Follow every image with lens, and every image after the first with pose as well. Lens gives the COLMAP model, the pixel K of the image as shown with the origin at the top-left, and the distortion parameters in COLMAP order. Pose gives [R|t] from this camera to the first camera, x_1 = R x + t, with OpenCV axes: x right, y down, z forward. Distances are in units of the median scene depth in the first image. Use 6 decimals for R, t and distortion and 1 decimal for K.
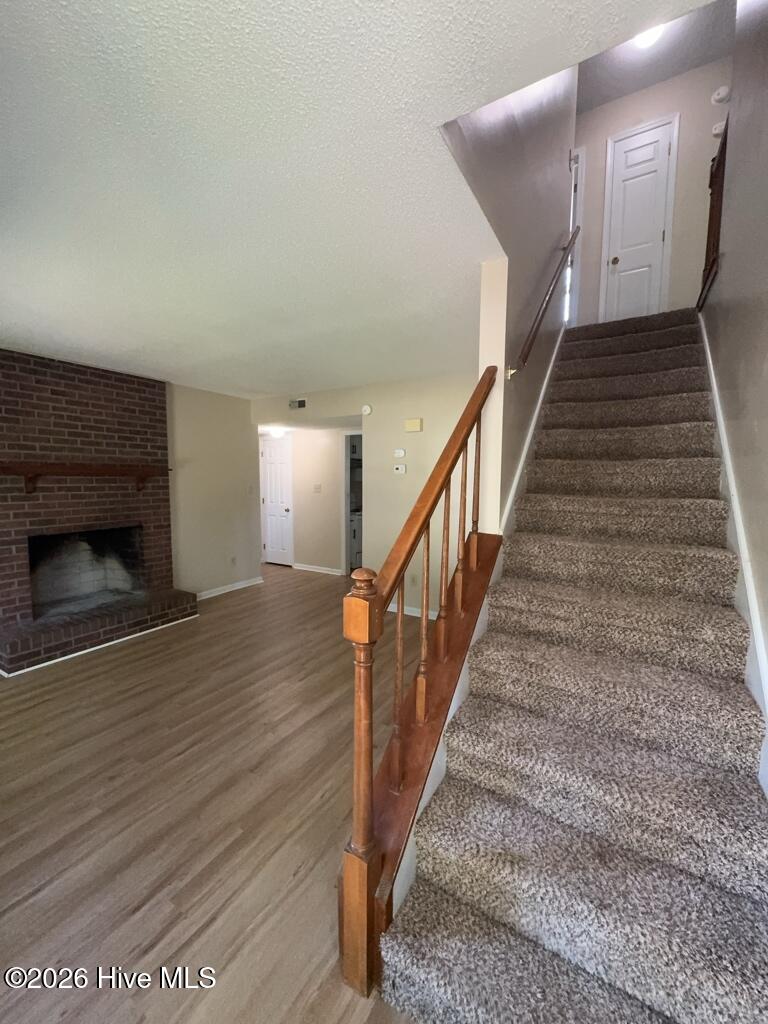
lens RADIAL K [[410.8, 0, 384.0], [0, 410.8, 512.0], [0, 0, 1]] dist [-0.000284, -0.000248]
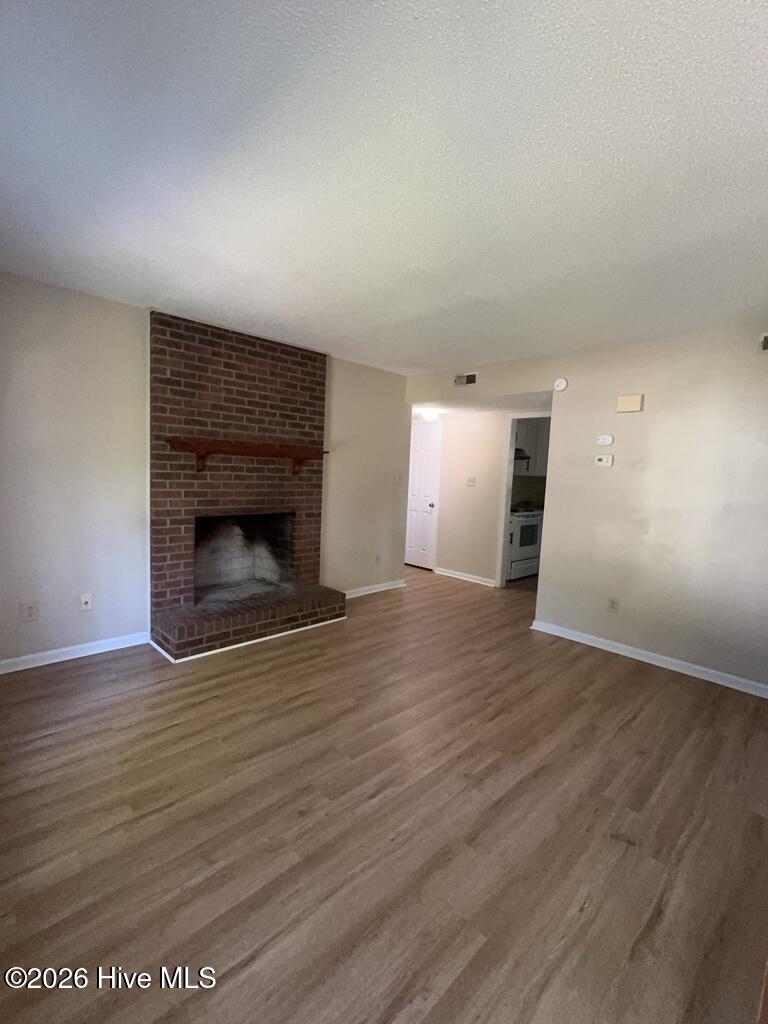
lens RADIAL K [[457.7, 0, 384.0], [0, 457.7, 512.0], [0, 0, 1]] dist [0.000928, 0.000272]
pose [[0.966519, 0.061609, -0.249088, -0.153731], [-0.060705, 0.998092, 0.011319, 0.008558], [0.249310, 0.004181, 0.968415, 0.069025]]
